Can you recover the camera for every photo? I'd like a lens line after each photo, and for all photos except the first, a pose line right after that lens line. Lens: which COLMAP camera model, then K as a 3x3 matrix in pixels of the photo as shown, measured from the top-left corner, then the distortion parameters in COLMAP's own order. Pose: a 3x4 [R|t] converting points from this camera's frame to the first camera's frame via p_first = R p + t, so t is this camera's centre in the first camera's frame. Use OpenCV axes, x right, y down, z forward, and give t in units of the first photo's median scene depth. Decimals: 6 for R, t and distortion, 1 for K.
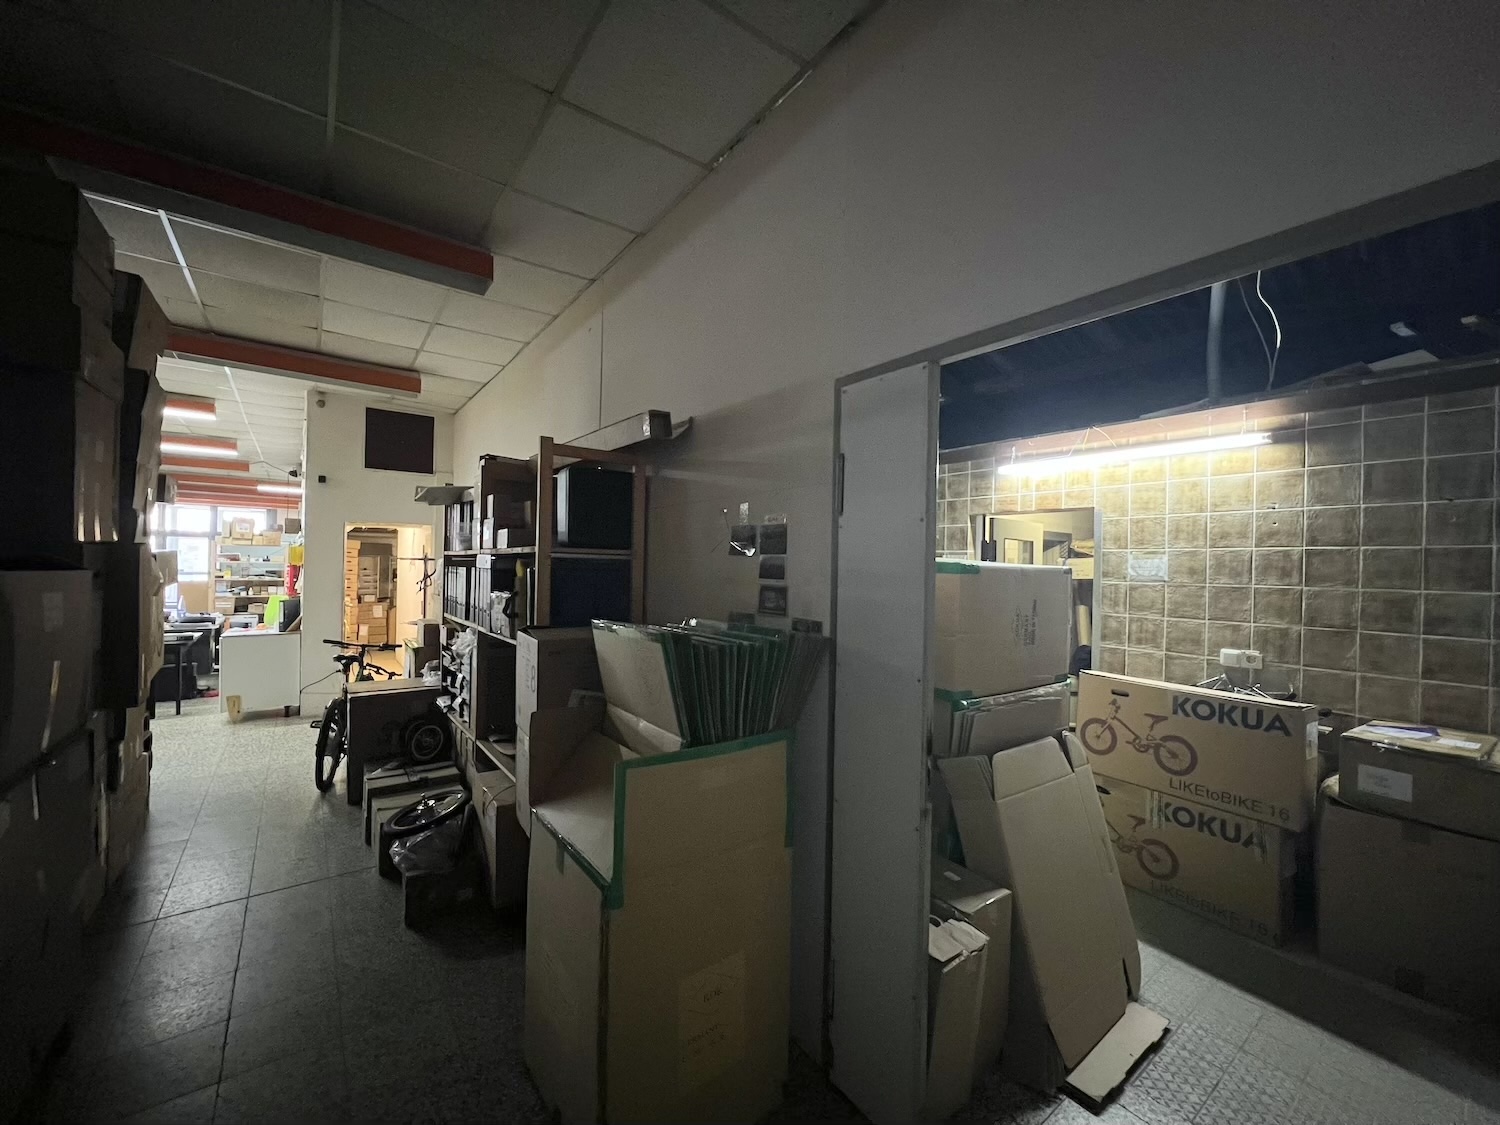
lens RADIAL K [[597.5, 0, 748.2], [0, 597.5, 565.7], [0, 0, 1]] dist [-0.000138, 0.000009]
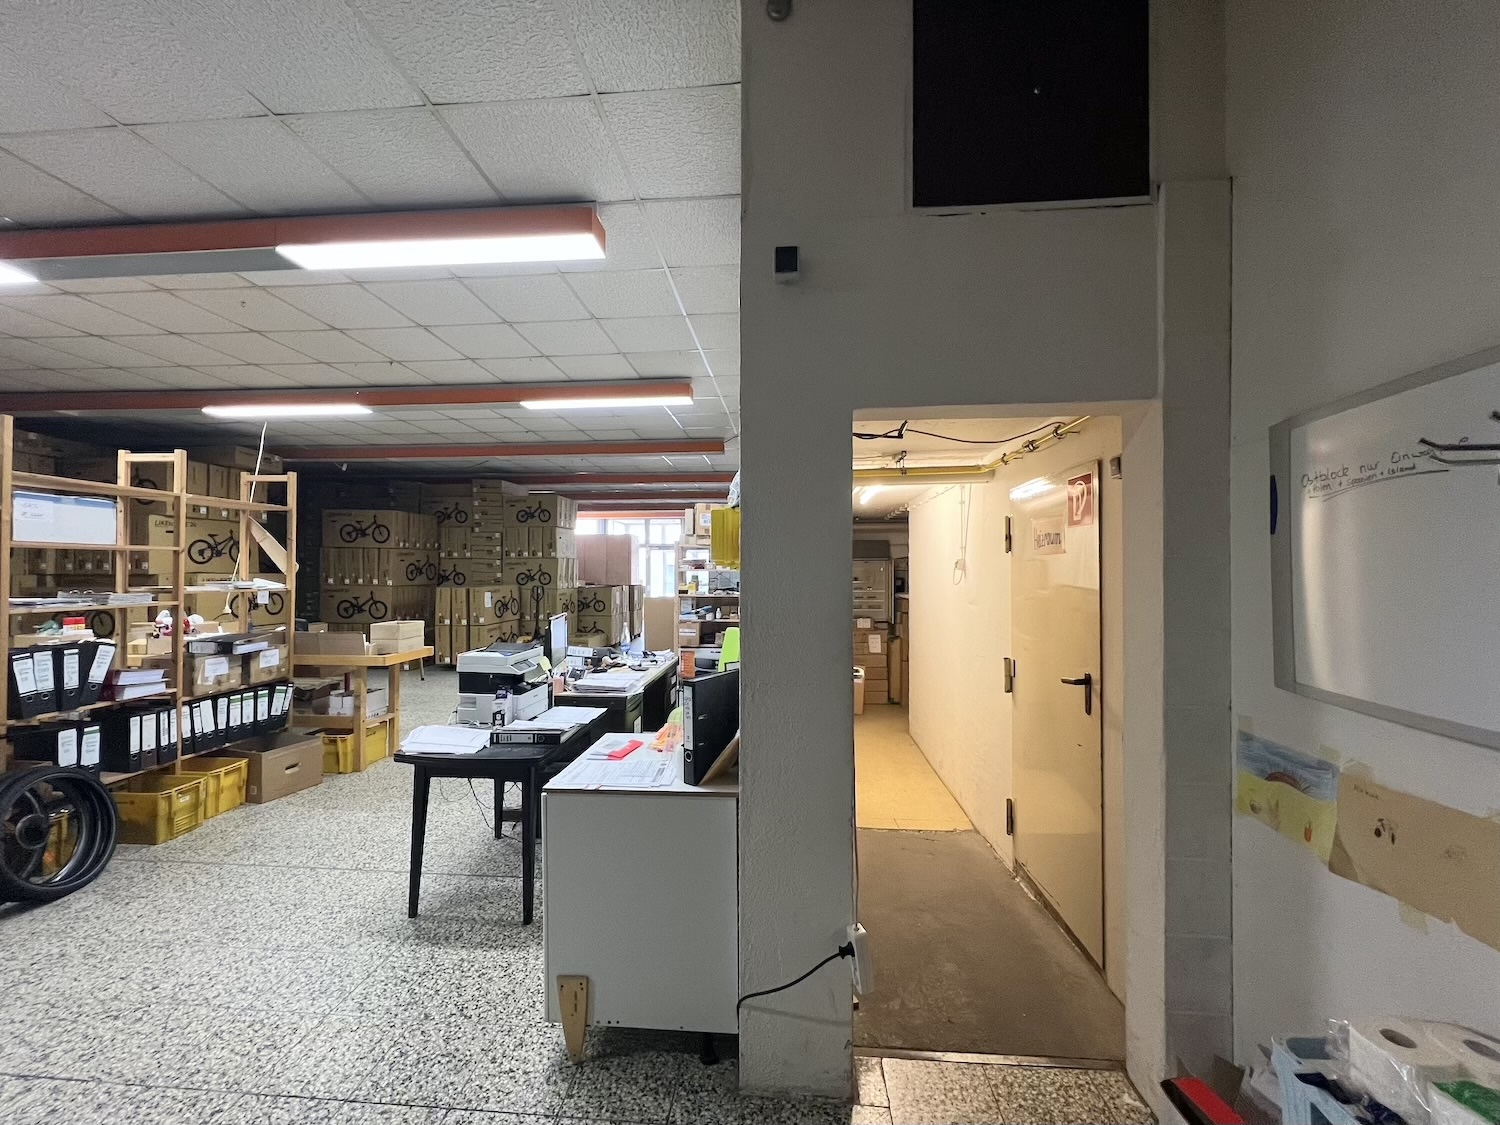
lens RADIAL K [[597.5, 0, 748.2], [0, 597.5, 565.7], [0, 0, 1]] dist [-0.000138, 0.000009]
pose [[0.753215, -0.027314, -0.657207, -0.367024], [0.017091, 0.999613, -0.021957, 0.004617], [0.657552, 0.005306, 0.753391, 0.522664]]
